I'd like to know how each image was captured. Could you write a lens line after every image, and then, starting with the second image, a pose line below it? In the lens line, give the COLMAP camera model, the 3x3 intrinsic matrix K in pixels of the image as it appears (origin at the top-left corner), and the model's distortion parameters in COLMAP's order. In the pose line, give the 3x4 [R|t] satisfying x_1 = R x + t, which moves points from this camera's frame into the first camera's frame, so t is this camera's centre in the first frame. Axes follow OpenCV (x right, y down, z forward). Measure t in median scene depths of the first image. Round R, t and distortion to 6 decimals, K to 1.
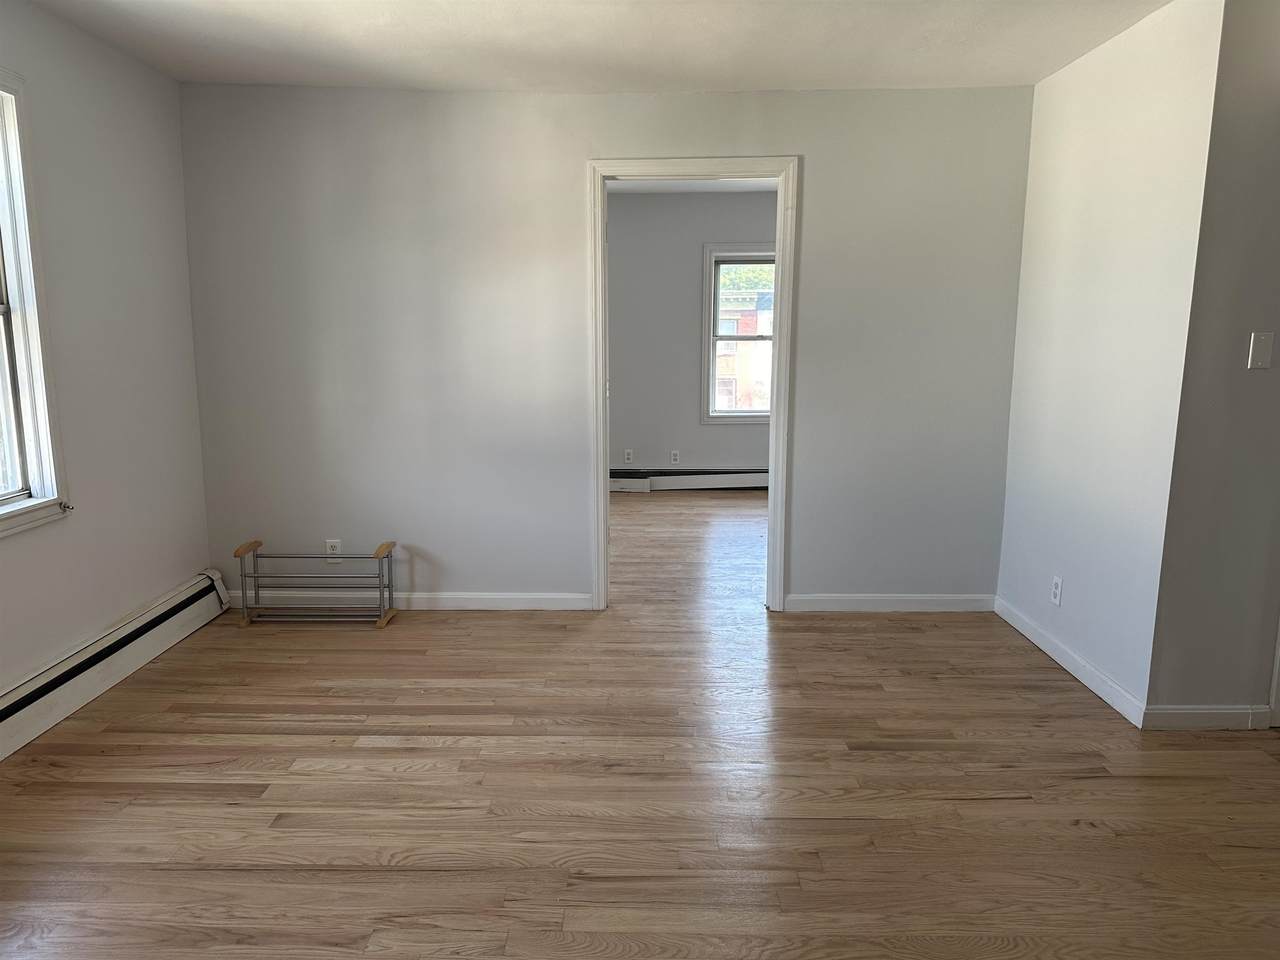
lens RADIAL K [[898.5, 0, 636.5], [0, 898.5, 480.6], [0, 0, 1]] dist [-0.002761, -0.002385]
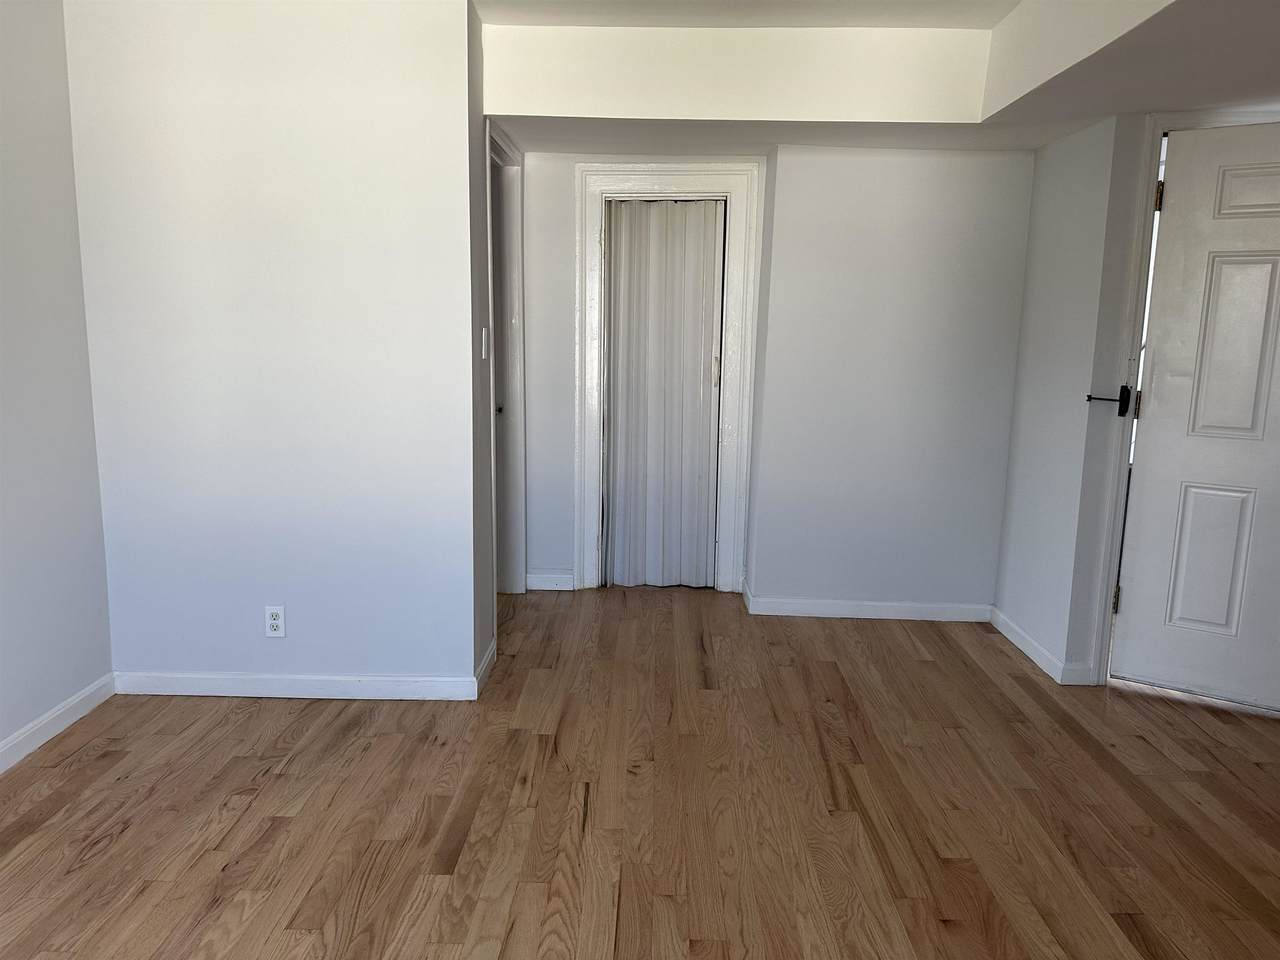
lens RADIAL K [[898.5, 0, 635.3], [0, 898.5, 478.5], [0, 0, 1]] dist [-0.002761, -0.002385]
pose [[0.028399, -0.173175, 0.984482, -0.411749], [0.160983, 0.972815, 0.166479, -0.117258], [-0.986549, 0.153757, 0.055505, 0.691667]]
